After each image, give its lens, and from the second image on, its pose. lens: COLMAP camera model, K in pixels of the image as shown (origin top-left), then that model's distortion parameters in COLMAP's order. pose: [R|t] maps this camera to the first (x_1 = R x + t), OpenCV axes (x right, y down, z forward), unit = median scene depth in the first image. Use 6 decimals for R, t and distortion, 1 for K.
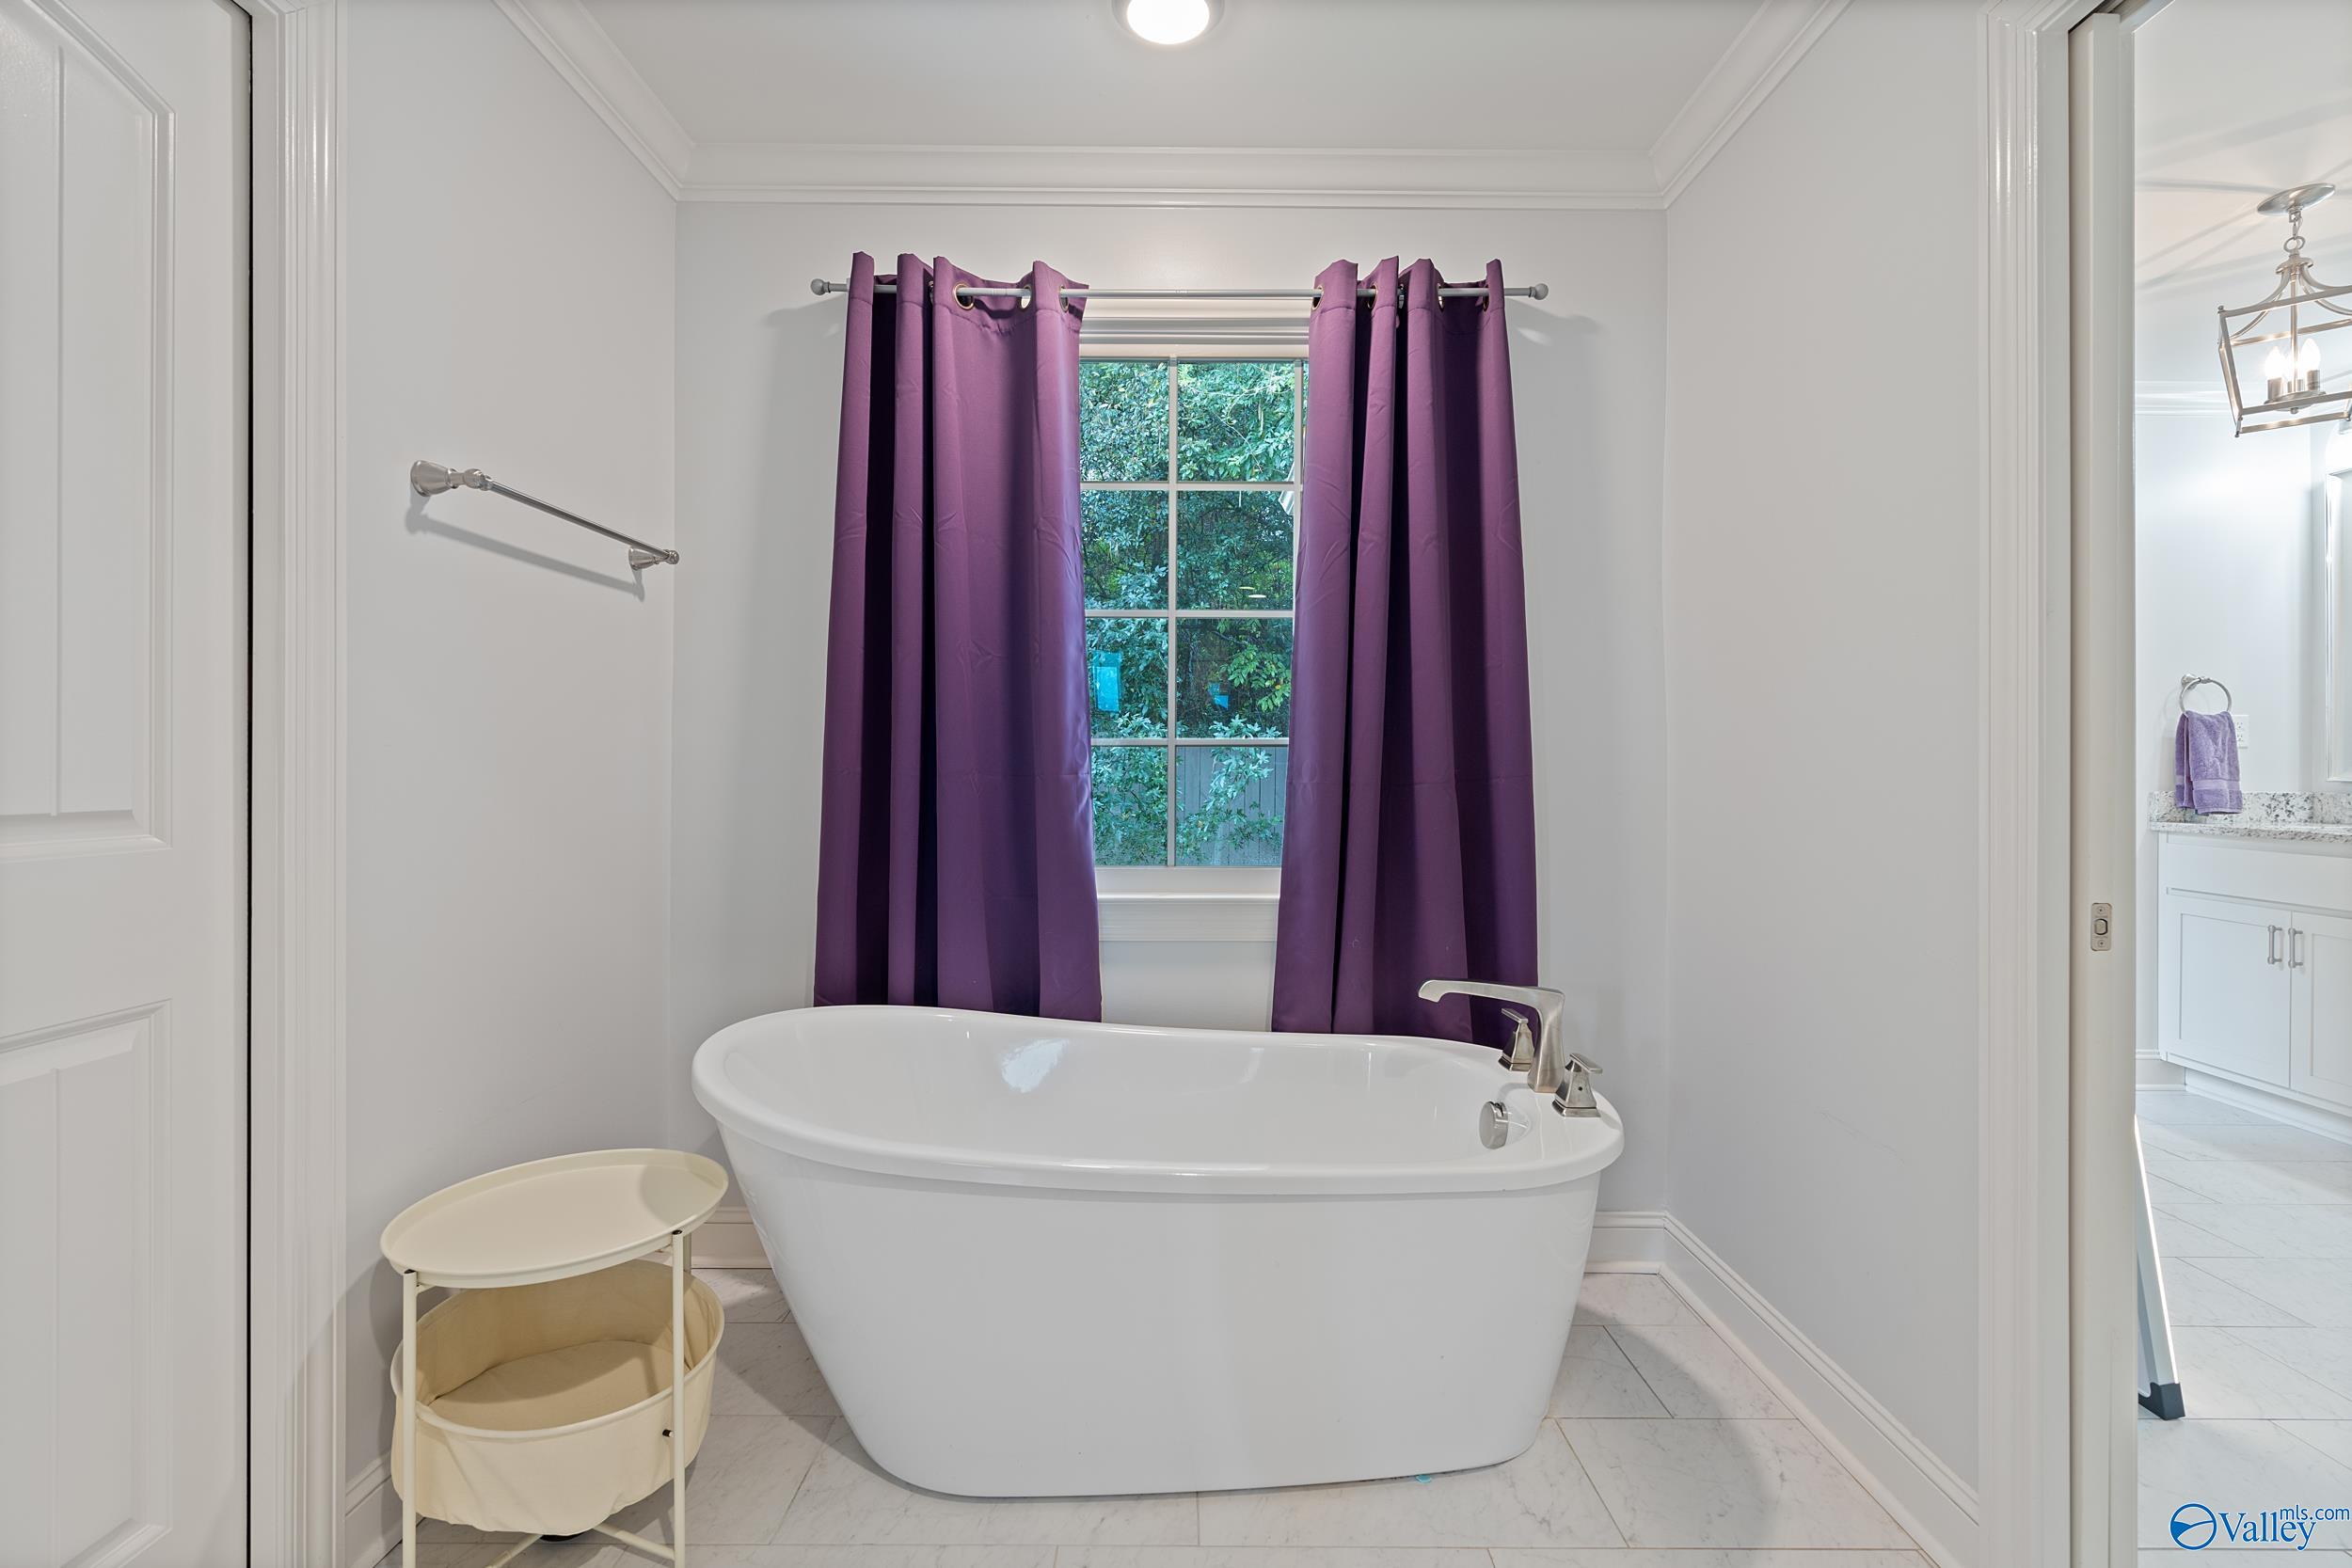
lens RADIAL K [[1070.9, 0, 1182.2], [0, 1070.9, 763.7], [0, 0, 1]] dist [0.002107, 0.000674]
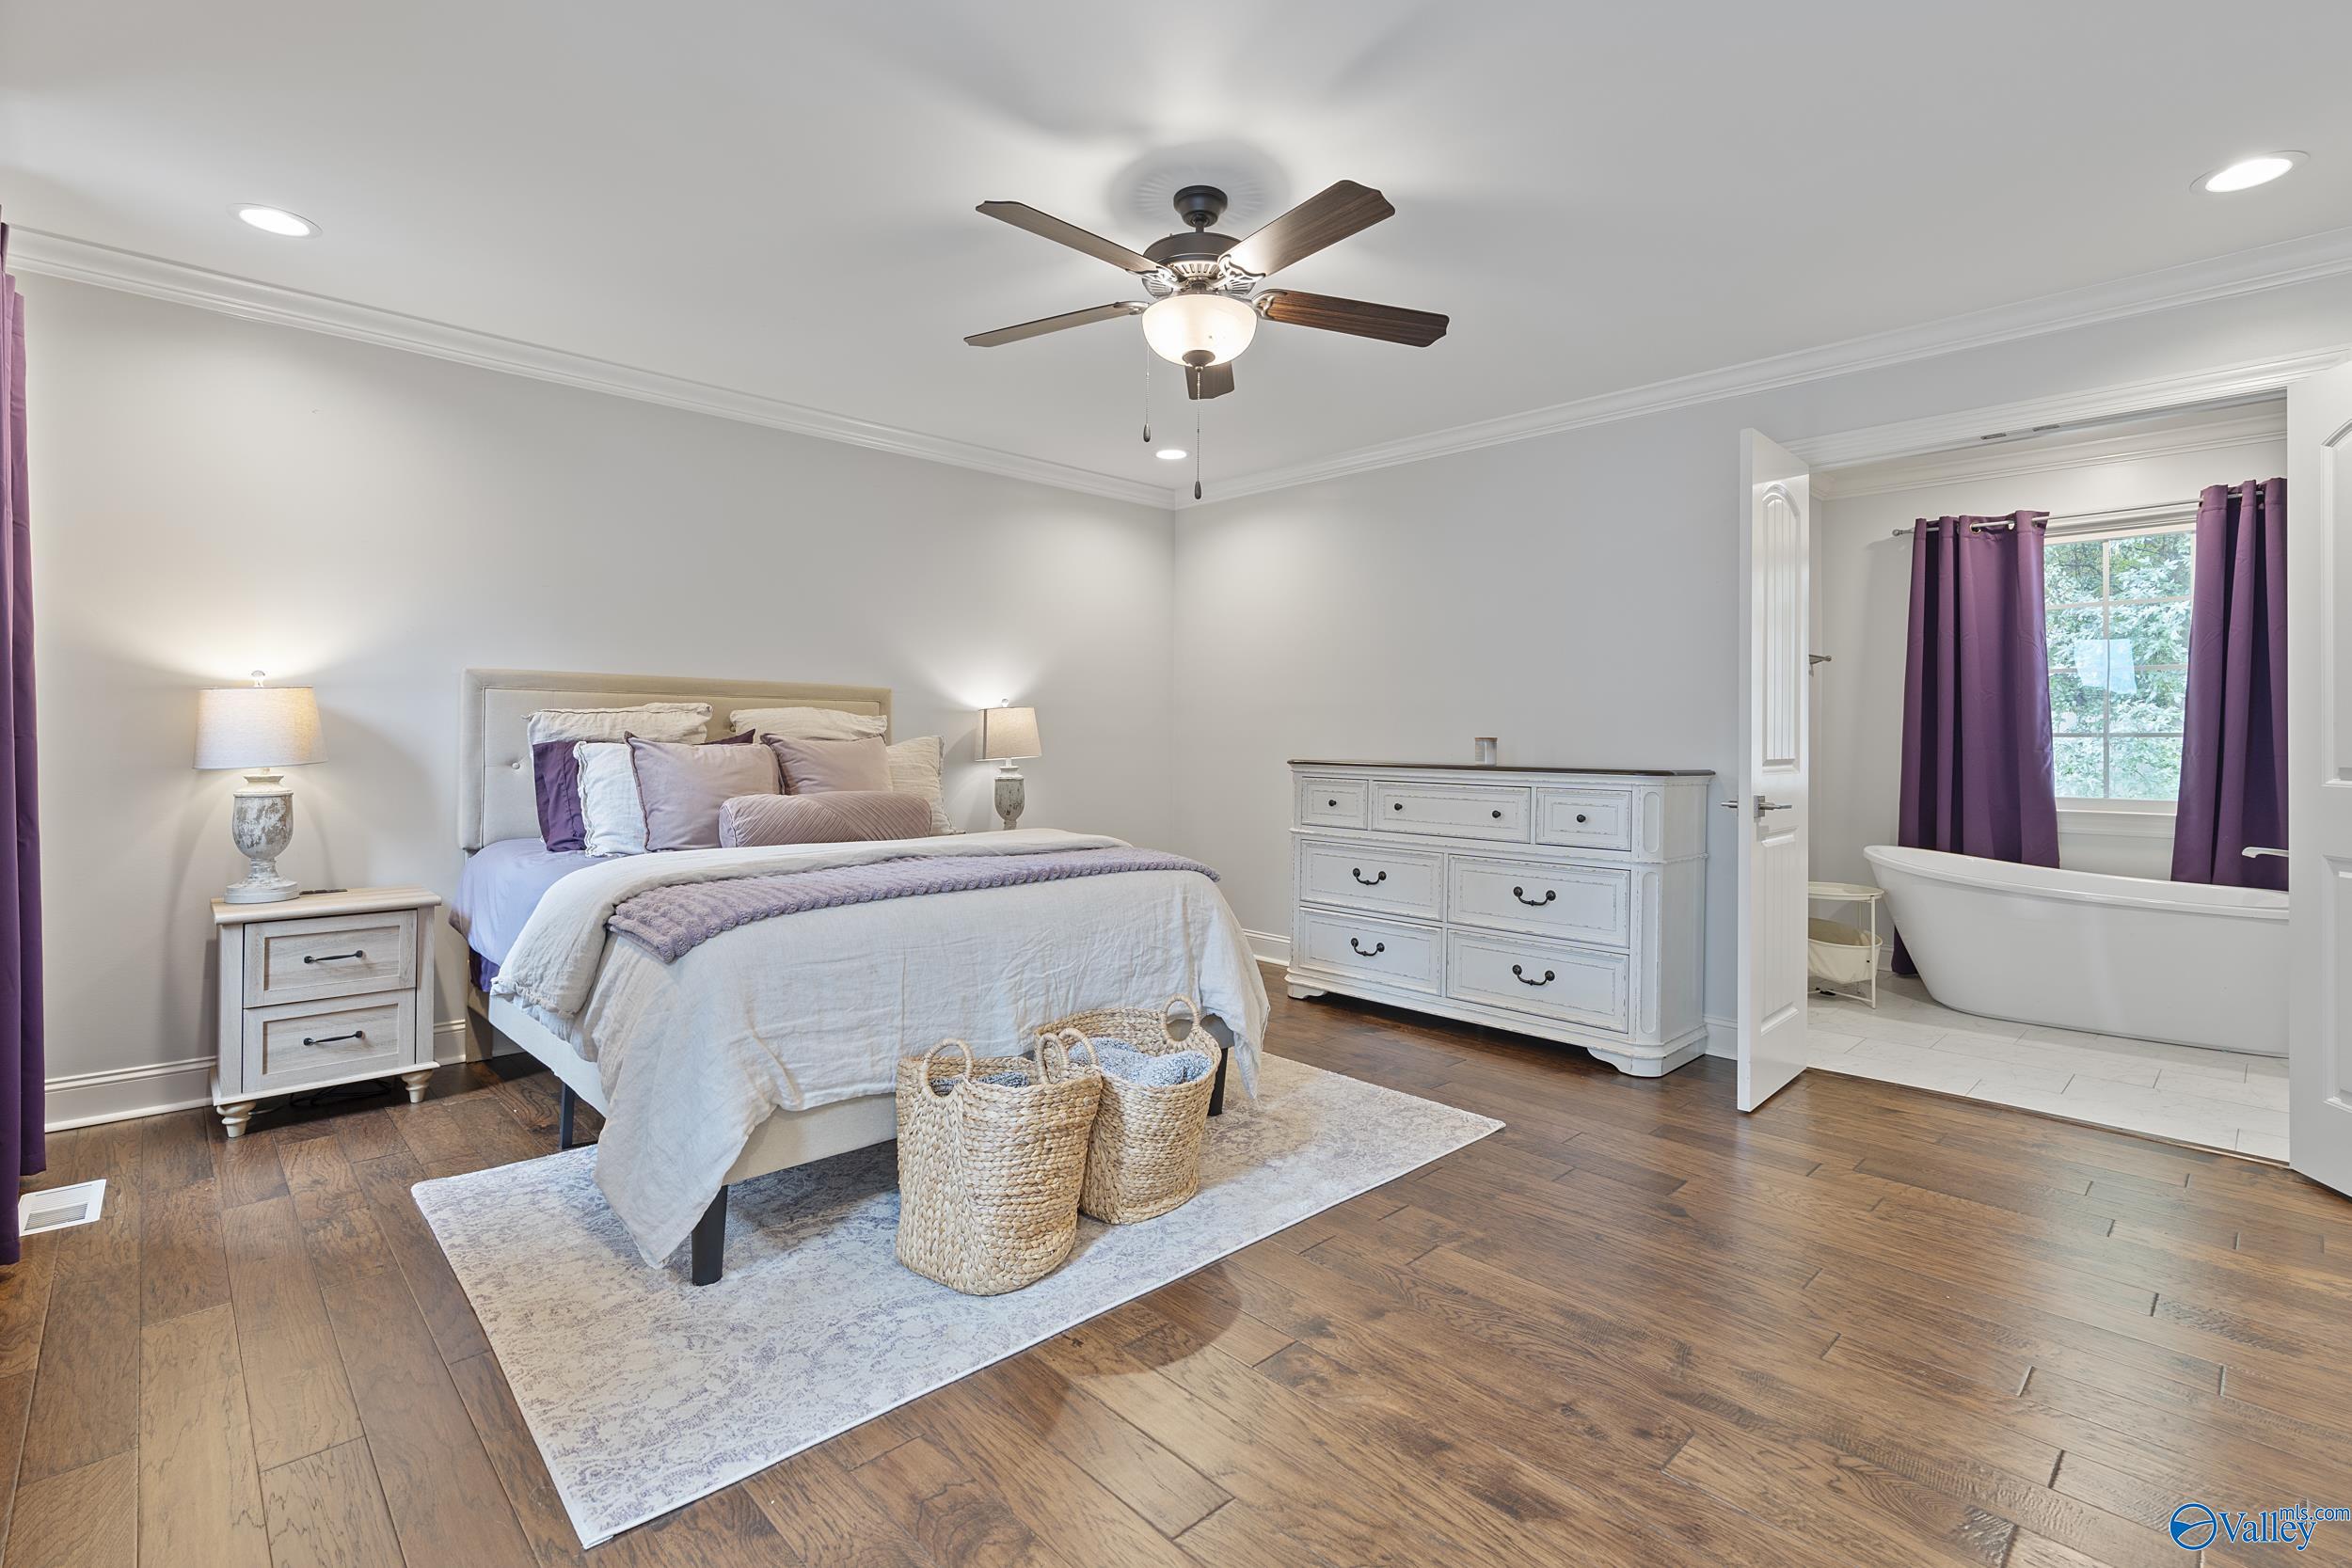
lens RADIAL K [[1074.3, 0, 1184.3], [0, 1074.3, 706.0], [0, 0, 1]] dist [0.000382, -0.000322]
pose [[0.694243, -0.010416, -0.719665, 0.248070], [-0.012011, 0.999588, -0.026054, 0.001723], [0.719640, 0.026732, 0.693832, -1.666050]]
